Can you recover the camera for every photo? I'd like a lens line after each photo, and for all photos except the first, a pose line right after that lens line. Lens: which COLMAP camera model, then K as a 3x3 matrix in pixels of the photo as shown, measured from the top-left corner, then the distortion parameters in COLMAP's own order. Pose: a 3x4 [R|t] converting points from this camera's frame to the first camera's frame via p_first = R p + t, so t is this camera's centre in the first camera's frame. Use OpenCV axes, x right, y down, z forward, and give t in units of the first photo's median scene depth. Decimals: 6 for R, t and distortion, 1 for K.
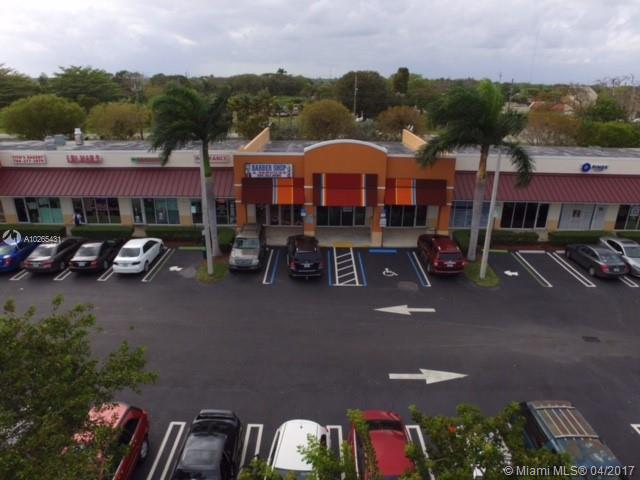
lens RADIAL K [[433.9, 0, 320.0], [0, 433.9, 240.0], [0, 0, 1]] dist [-0.119016, 0.089072]
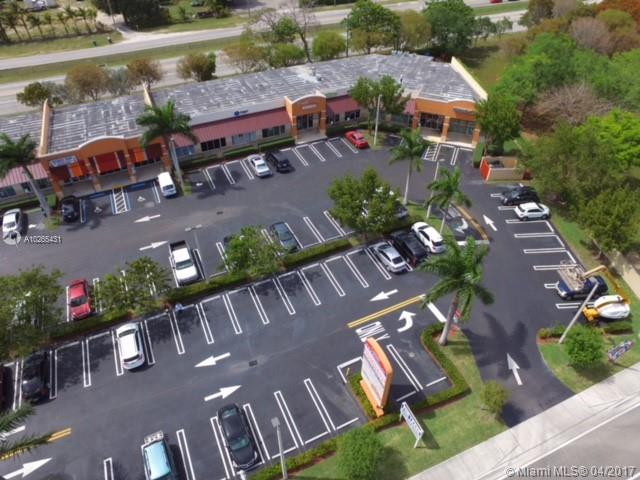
lens RADIAL K [[433.9, 0, 320.0], [0, 433.9, 240.0], [0, 0, 1]] dist [-0.119016, 0.089072]
pose [[0.907080, -0.288635, 0.306425, 0.238715], [0.158531, 0.908552, 0.386523, -0.378253], [-0.389967, -0.302030, 0.869887, -1.123880]]
